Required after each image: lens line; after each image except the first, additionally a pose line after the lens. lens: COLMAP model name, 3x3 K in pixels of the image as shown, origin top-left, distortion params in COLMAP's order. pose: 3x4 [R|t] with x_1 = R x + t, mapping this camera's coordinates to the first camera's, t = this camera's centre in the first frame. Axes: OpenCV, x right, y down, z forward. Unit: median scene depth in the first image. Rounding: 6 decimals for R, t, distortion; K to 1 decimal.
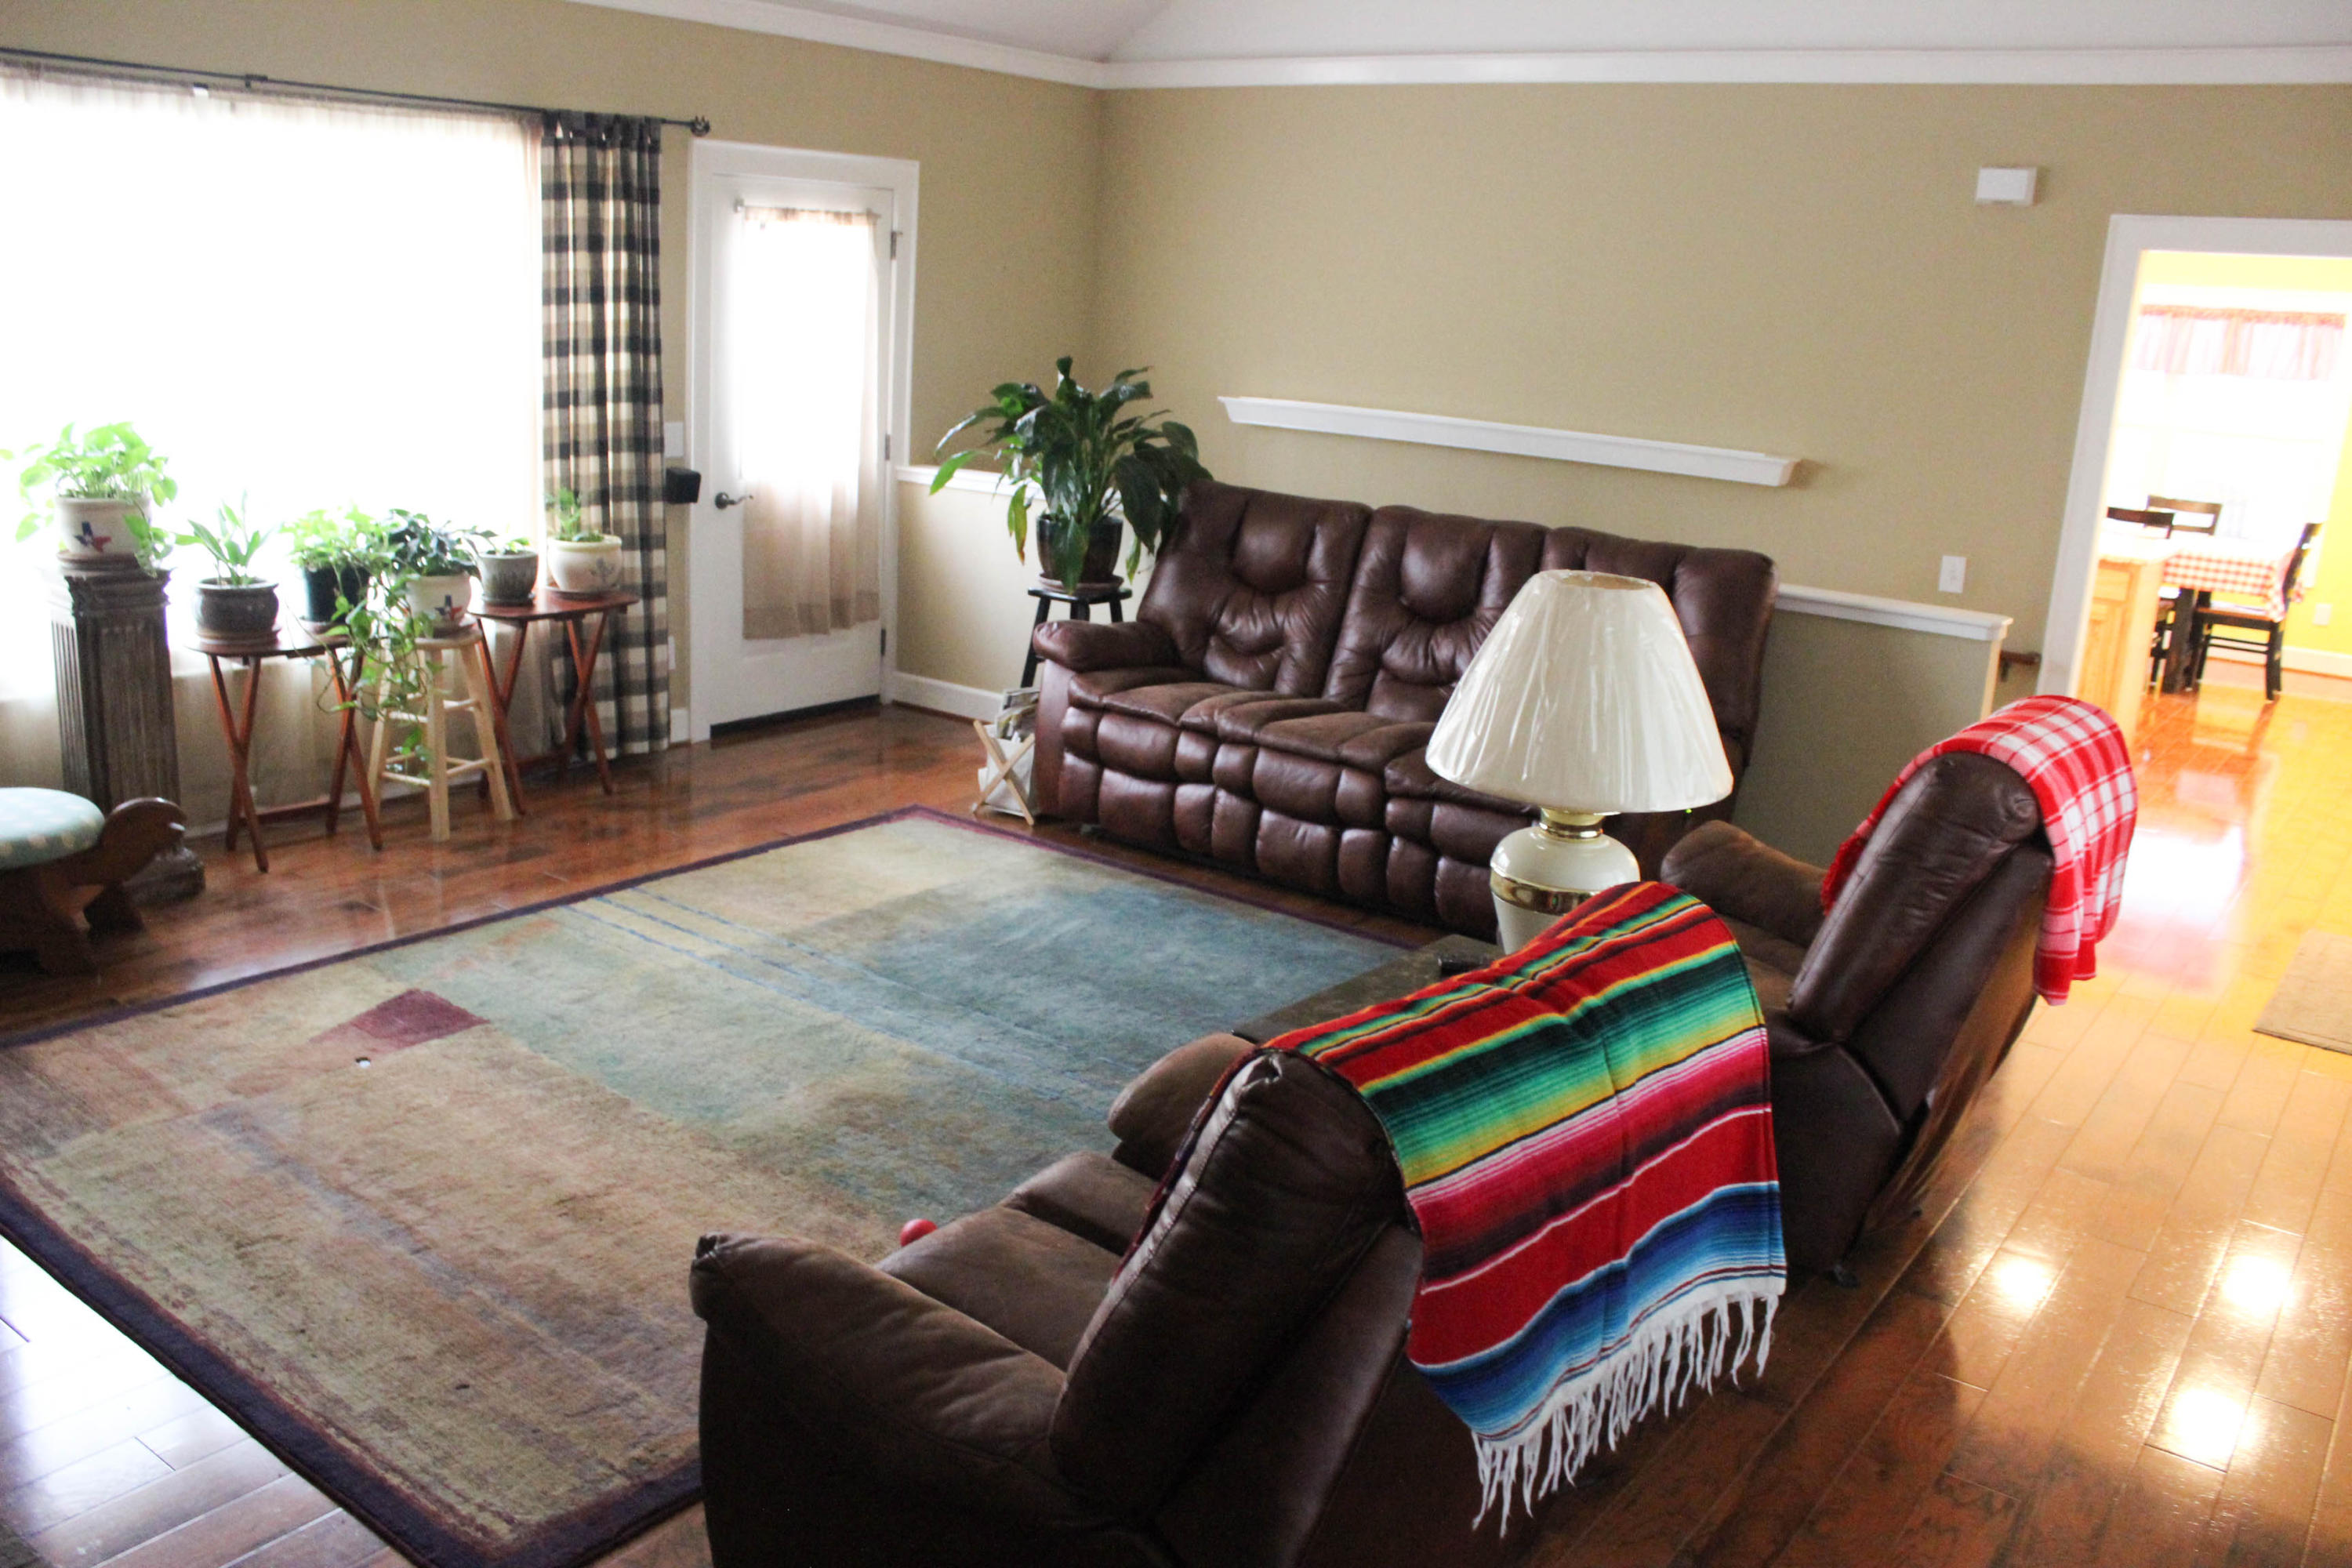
lens RADIAL K [[1927.0, 0, 1176.0], [0, 1927.0, 784.0], [0, 0, 1]] dist [-0.005266, -0.003806]
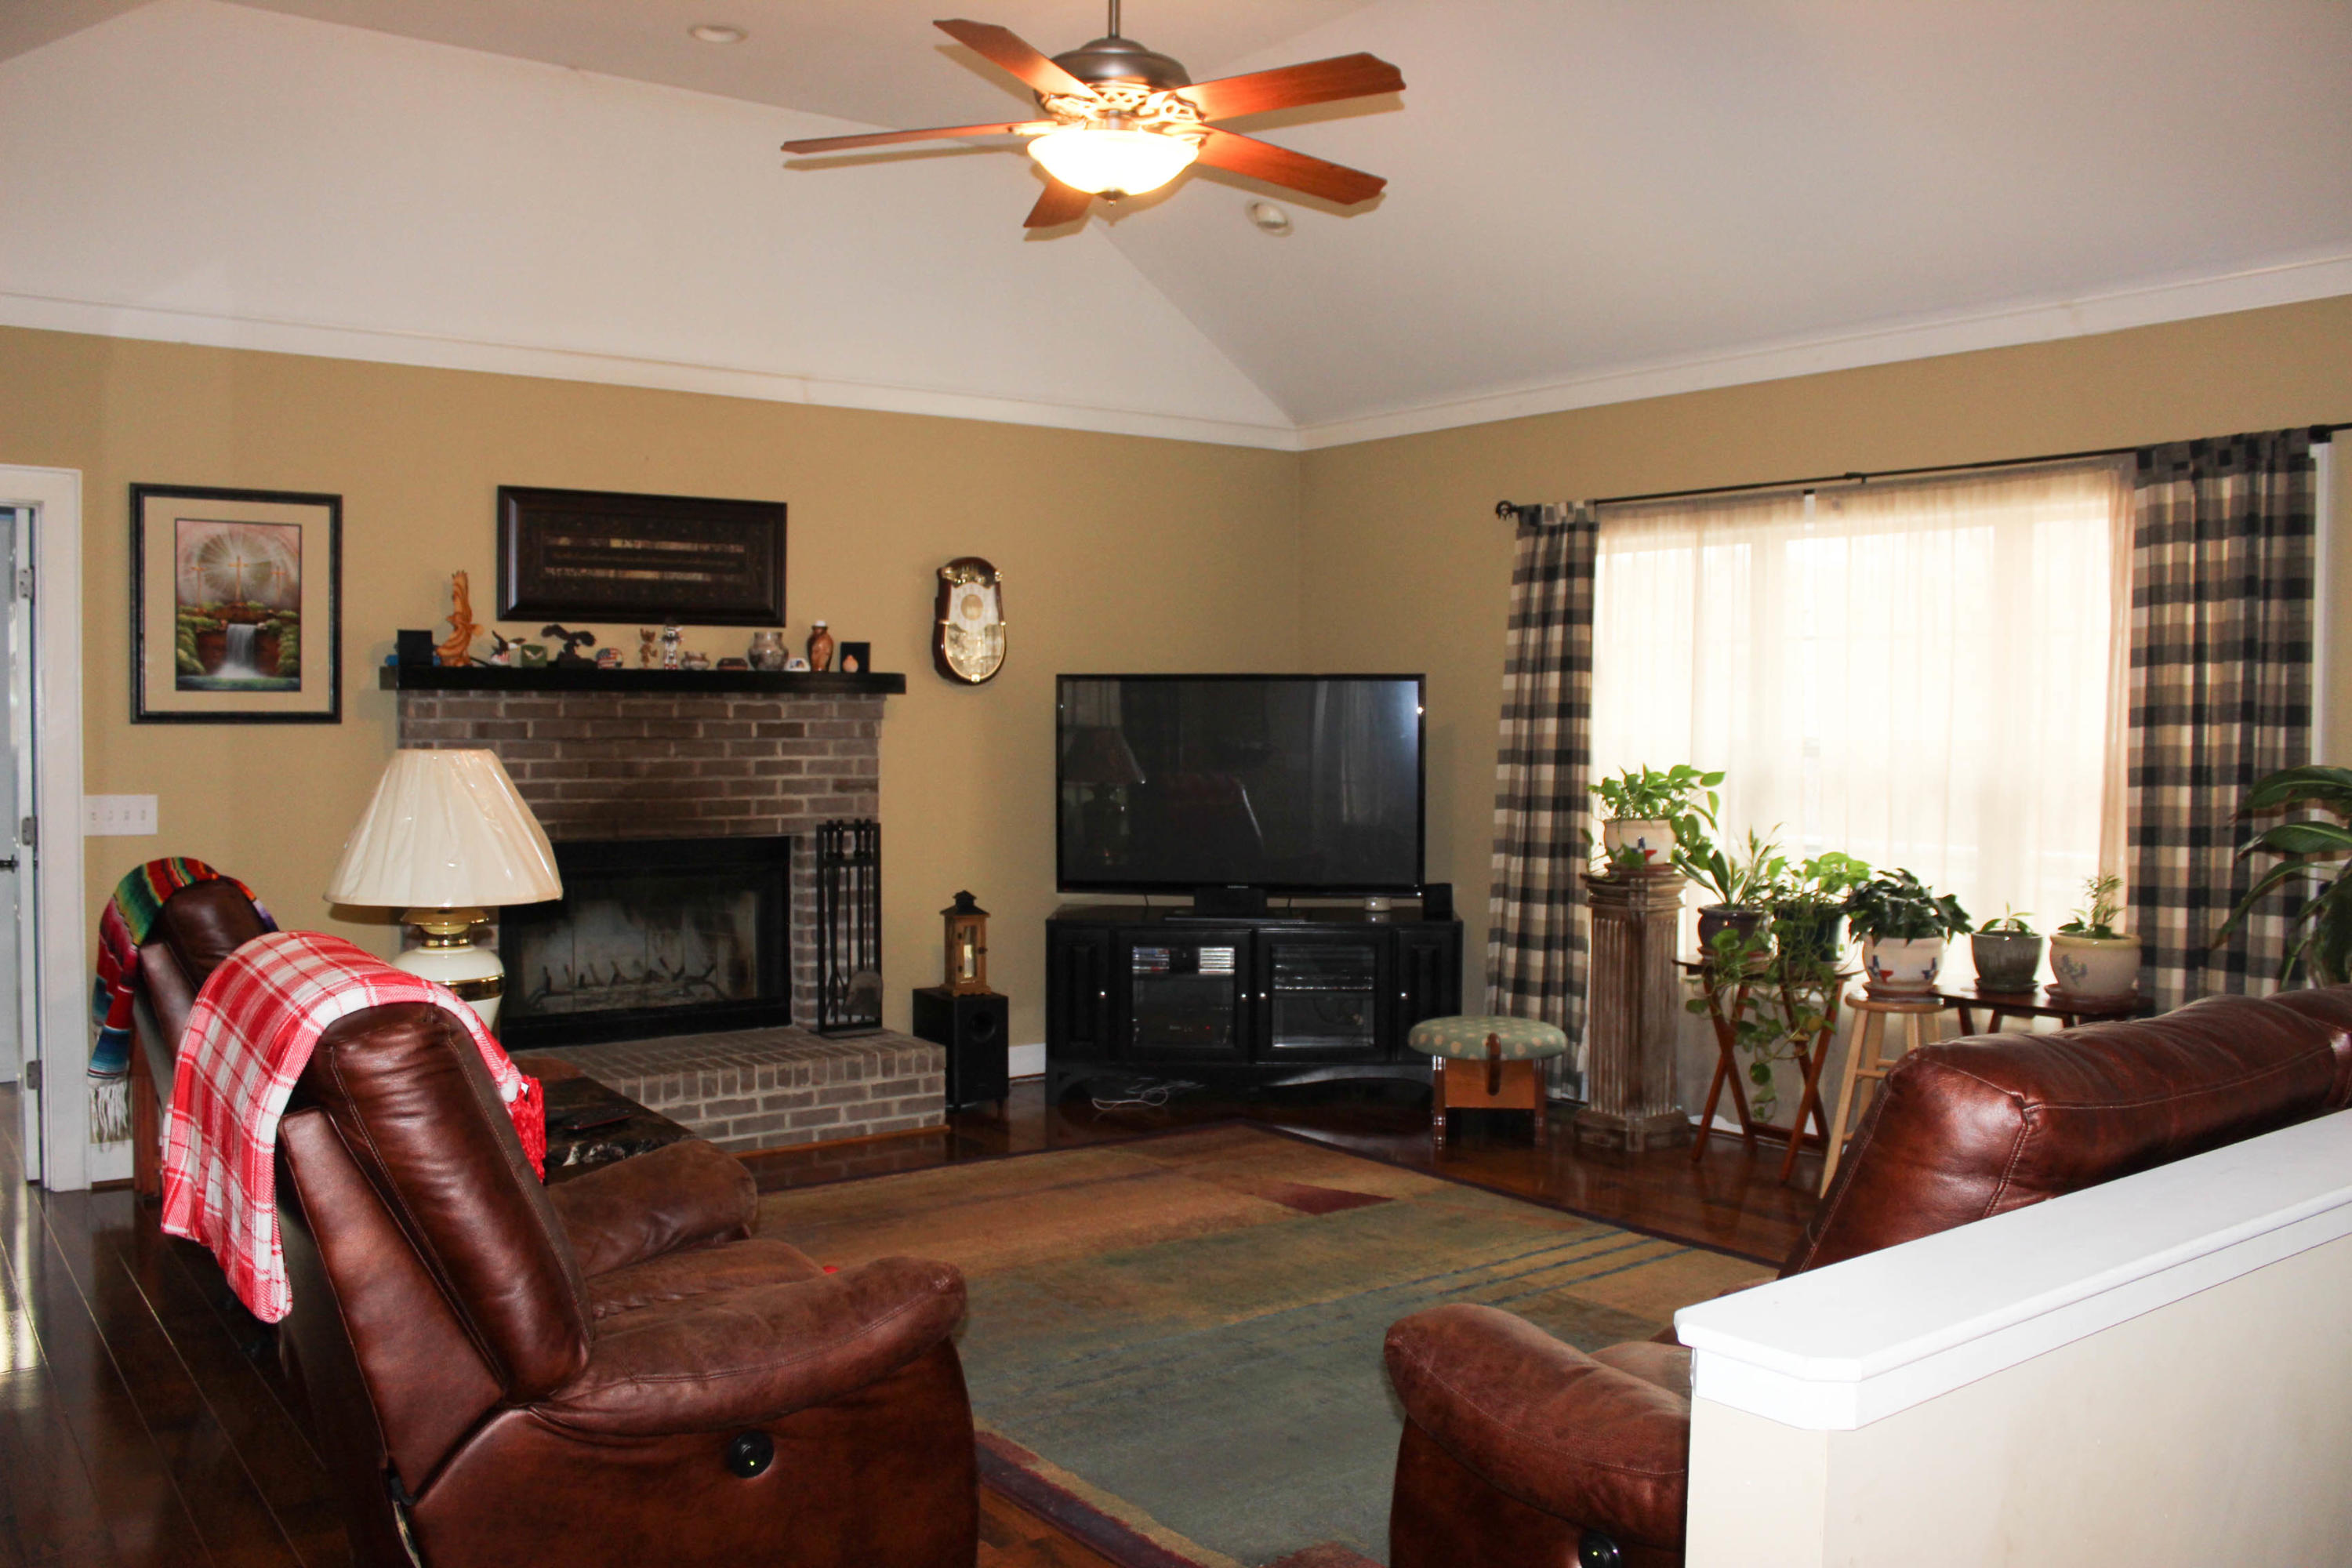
lens RADIAL K [[1927.0, 0, 1176.0], [0, 1927.0, 784.0], [0, 0, 1]] dist [-0.005266, -0.003806]
pose [[-0.276717, -0.019303, -0.960758, 0.615288], [-0.276513, 0.959112, 0.060372, -0.133287], [0.920309, 0.282368, -0.270740, 0.859211]]
